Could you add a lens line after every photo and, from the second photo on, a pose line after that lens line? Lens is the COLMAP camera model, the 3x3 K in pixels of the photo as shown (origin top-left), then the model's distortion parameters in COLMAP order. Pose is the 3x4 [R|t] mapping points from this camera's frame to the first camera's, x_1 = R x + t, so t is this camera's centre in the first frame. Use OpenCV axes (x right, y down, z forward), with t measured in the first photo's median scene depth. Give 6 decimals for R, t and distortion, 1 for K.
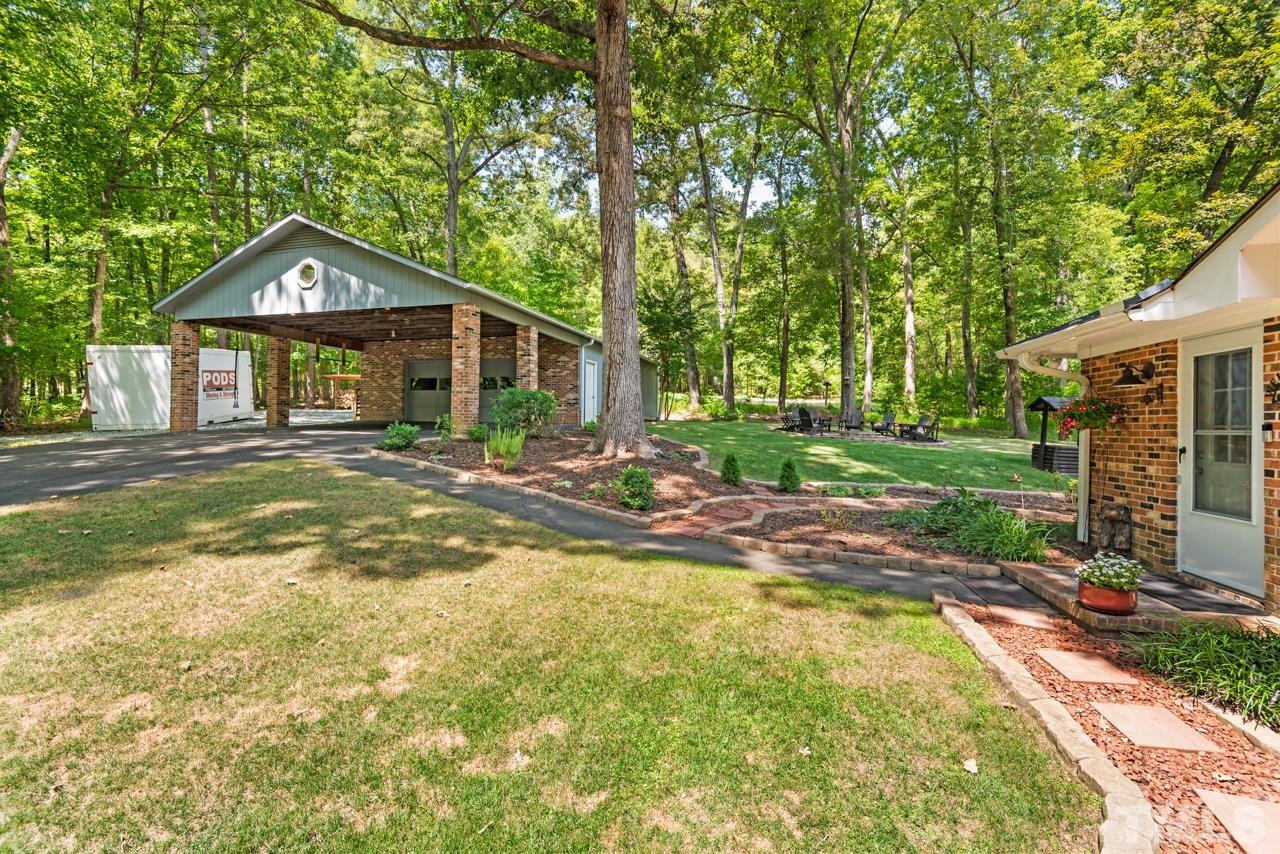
lens RADIAL K [[572.6, 0, 640.0], [0, 572.6, 427.0], [0, 0, 1]] dist [0.002078, 0.000100]
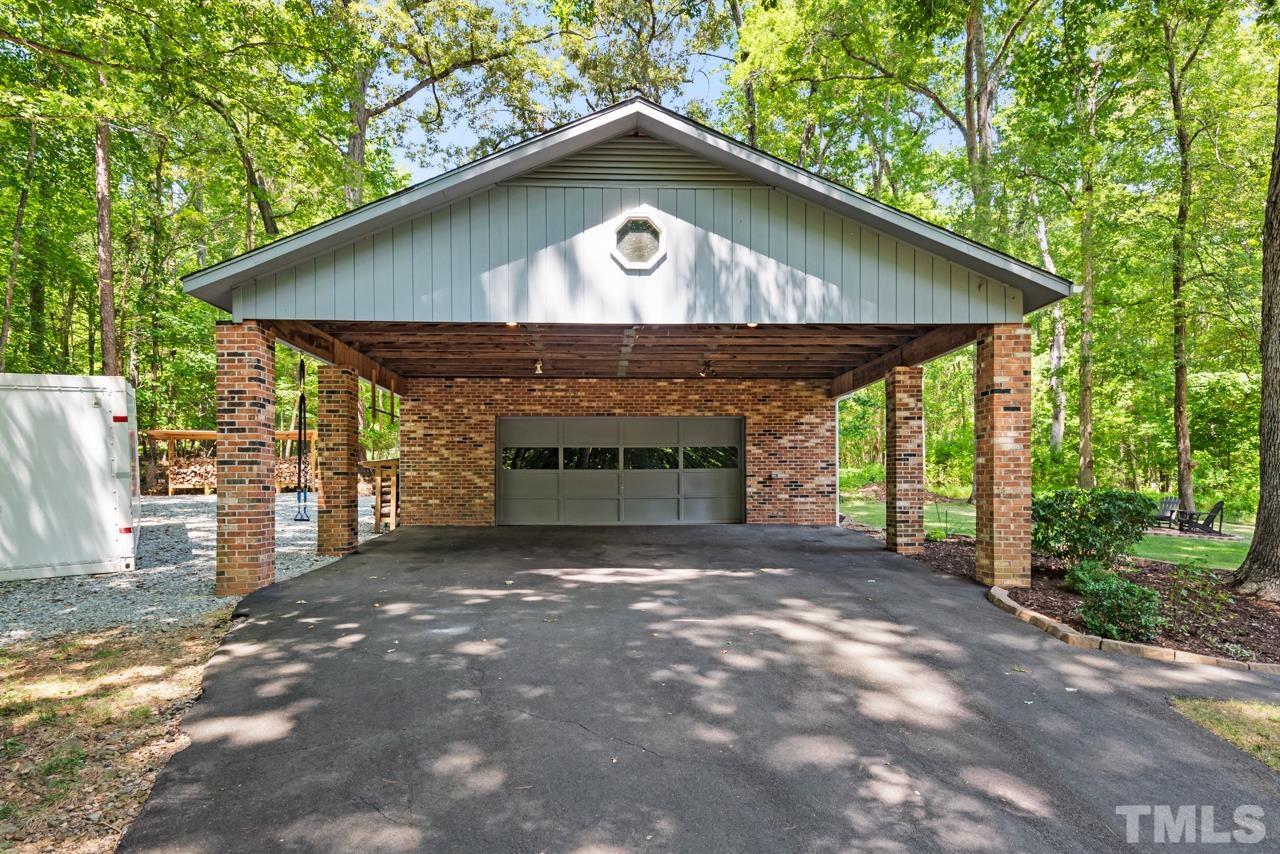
lens RADIAL K [[716.8, 0, 644.1], [0, 716.8, 479.7], [0, 0, 1]] dist [0.034782, 0.000134]
pose [[0.942889, -0.011818, 0.332897, -0.708052], [0.016130, 0.999818, -0.010194, -0.062383], [-0.332716, 0.014982, 0.942908, 0.418559]]
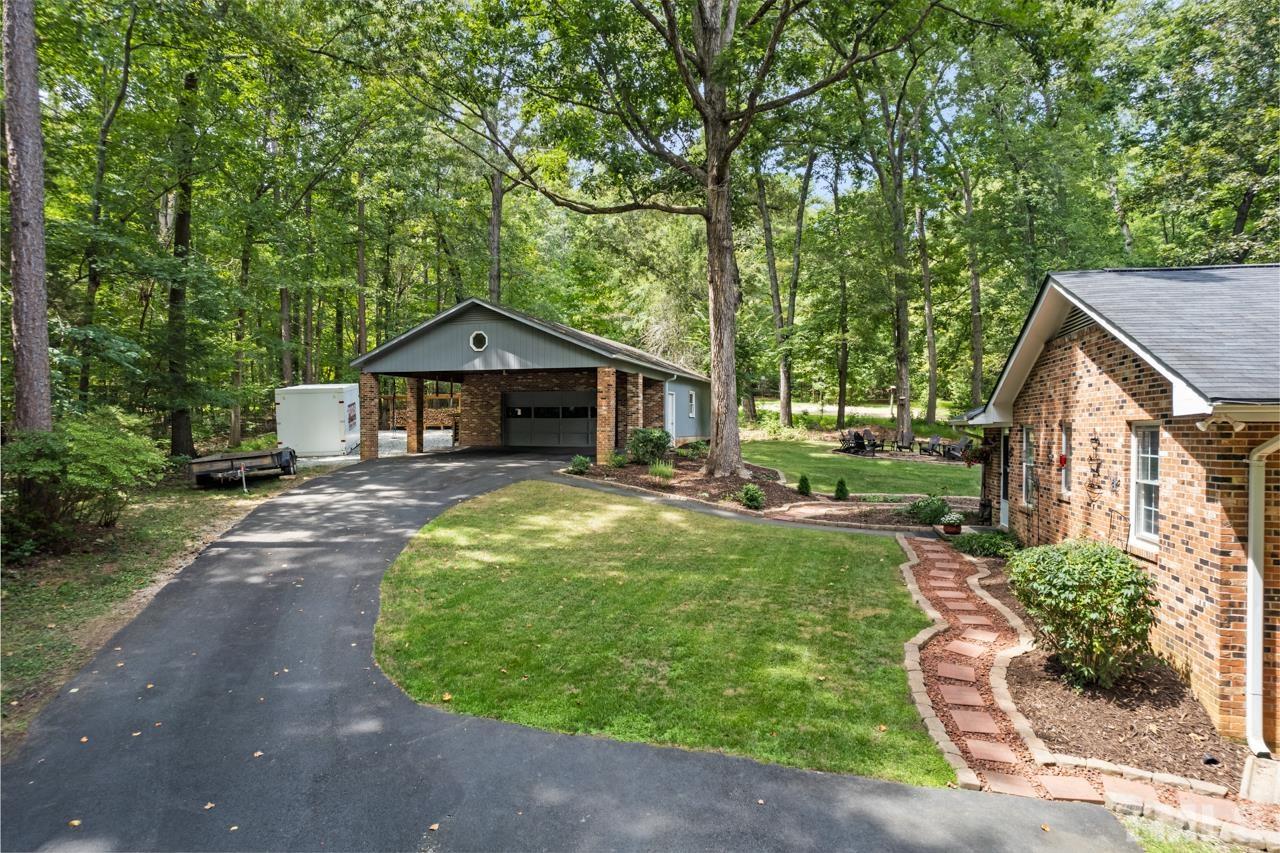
lens RADIAL K [[797.8, 0, 640.0], [0, 797.8, 426.5], [0, 0, 1]] dist [-0.001217, 0.000020]
pose [[0.999911, -0.009124, -0.009697, -0.175613], [0.009079, 0.999948, -0.004736, -0.052146], [0.009740, 0.004648, 0.999942, -0.782725]]
